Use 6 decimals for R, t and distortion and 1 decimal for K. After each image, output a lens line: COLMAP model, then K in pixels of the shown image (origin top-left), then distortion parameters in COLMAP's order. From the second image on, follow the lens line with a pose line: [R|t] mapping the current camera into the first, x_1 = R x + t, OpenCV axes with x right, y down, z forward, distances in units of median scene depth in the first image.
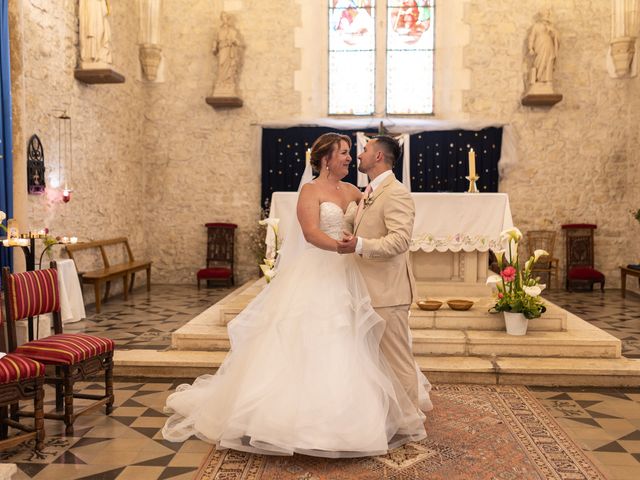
lens RADIAL K [[740.5, 0, 320.0], [0, 740.5, 240.0], [0, 0, 1]] dist [0.000269, 0.019424]
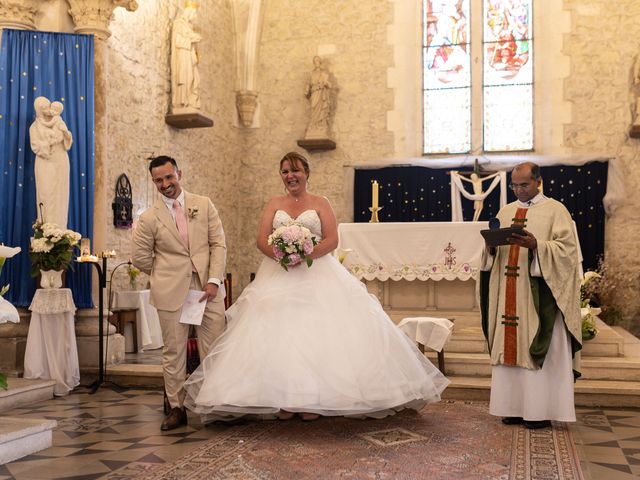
lens RADIAL K [[848.3, 0, 326.1], [0, 848.3, 252.6], [0, 0, 1]] dist [-0.004182, -0.007771]
pose [[0.980260, -0.007505, -0.197572, 0.108401], [-0.008236, 0.996862, -0.078730, 0.049168], [0.197543, 0.078803, 0.977122, -0.104381]]
